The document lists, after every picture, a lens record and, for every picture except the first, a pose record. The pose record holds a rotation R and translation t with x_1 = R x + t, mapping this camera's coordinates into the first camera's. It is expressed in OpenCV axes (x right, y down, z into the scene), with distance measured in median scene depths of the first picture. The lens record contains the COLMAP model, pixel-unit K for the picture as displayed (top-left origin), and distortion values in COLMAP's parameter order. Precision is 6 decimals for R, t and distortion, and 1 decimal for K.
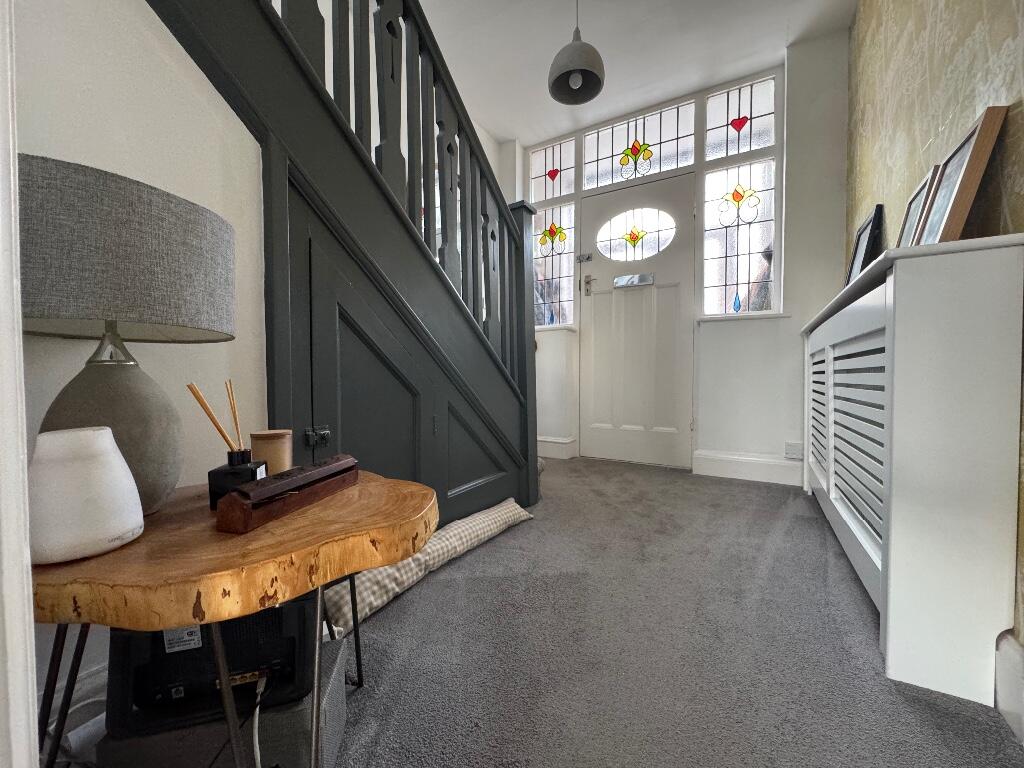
lens RADIAL K [[405.6, 0, 507.0], [0, 405.6, 382.0], [0, 0, 1]] dist [-0.002182, 0.000362]
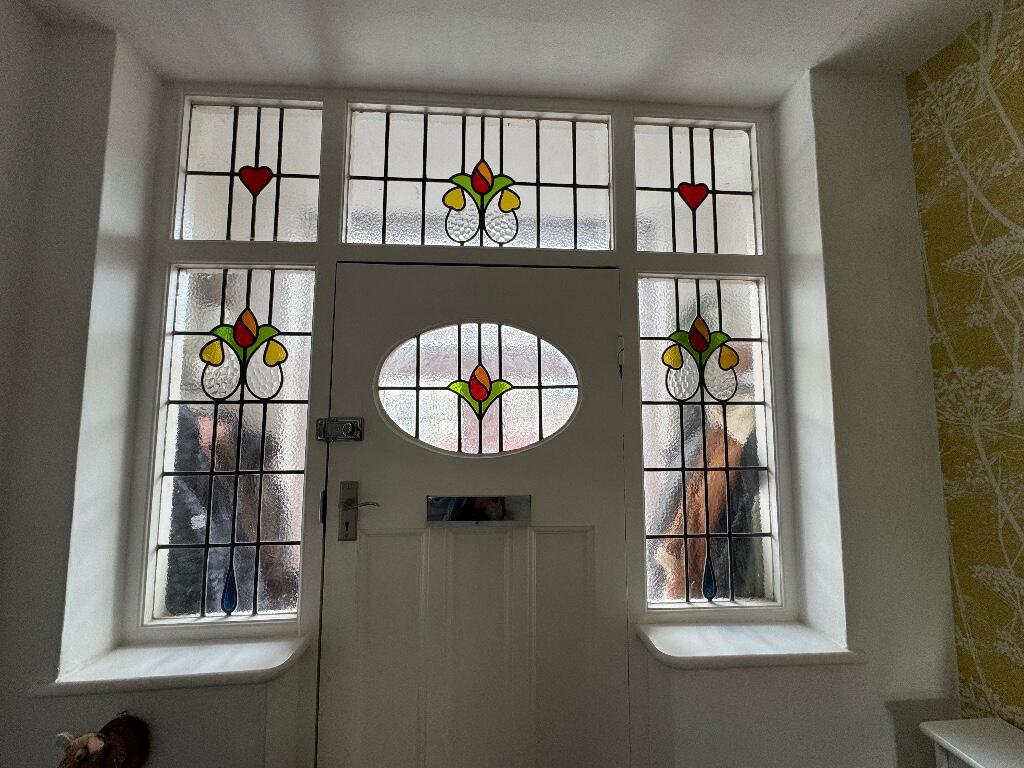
lens RADIAL K [[405.6, 0, 506.1], [0, 405.6, 389.1], [0, 0, 1]] dist [-0.002182, 0.000362]
pose [[0.824318, 0.049278, 0.563978, 0.115414], [0.012101, 0.994443, -0.104577, -0.318007], [-0.565997, 0.093029, 0.819141, 0.663631]]
